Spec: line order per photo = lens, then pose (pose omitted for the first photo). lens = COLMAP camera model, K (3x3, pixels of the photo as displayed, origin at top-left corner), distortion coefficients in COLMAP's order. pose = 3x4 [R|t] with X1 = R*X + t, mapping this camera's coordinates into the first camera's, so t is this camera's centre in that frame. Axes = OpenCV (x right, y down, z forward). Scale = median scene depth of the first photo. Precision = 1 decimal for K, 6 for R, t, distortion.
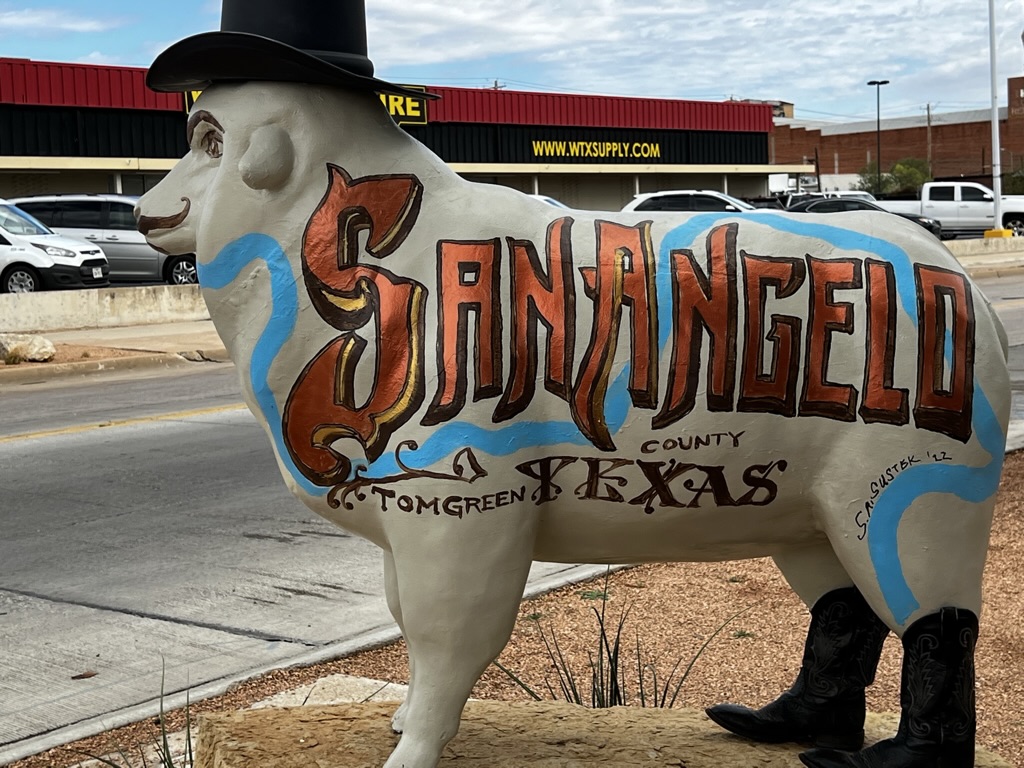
lens RADIAL K [[1683.9, 0, 512.0], [0, 1683.9, 384.0], [0, 0, 1]] dist [0.408164, -2.208377]
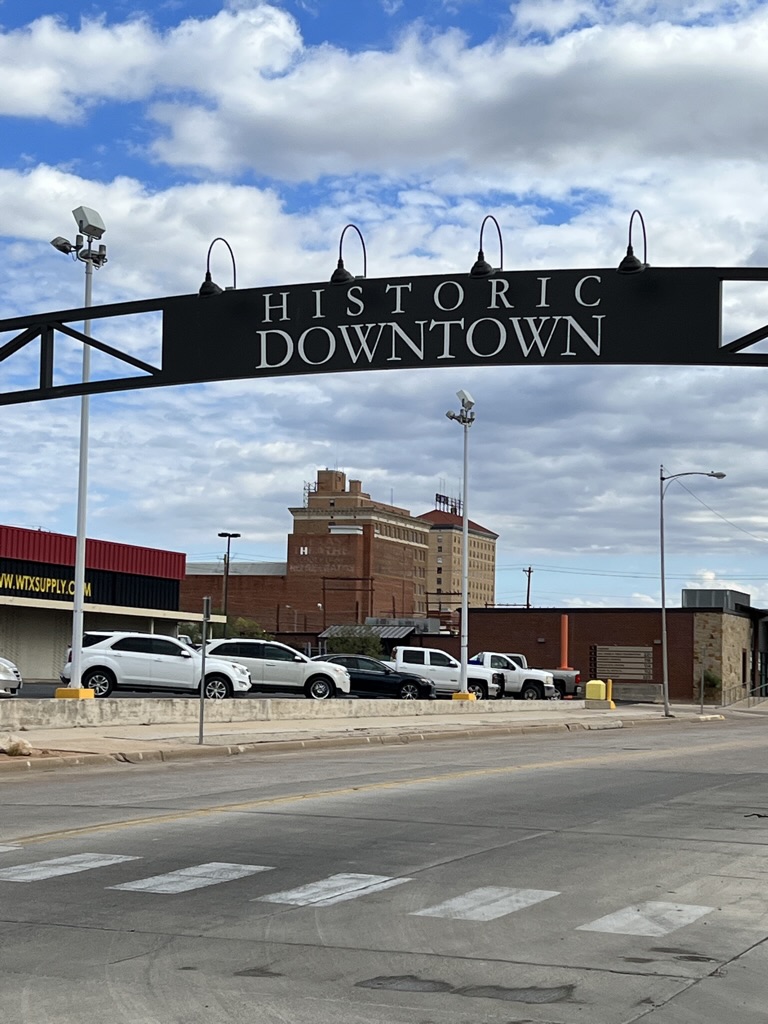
lens RADIAL K [[1960.3, 0, 384.0], [0, 1960.3, 512.0], [0, 0, 1]] dist [0.194373, -0.143856]
pose [[0.931453, 0.096091, 0.350945, -0.189485], [-0.034753, 0.983584, -0.177074, 0.020366], [-0.362199, 0.152740, 0.919501, -0.163457]]
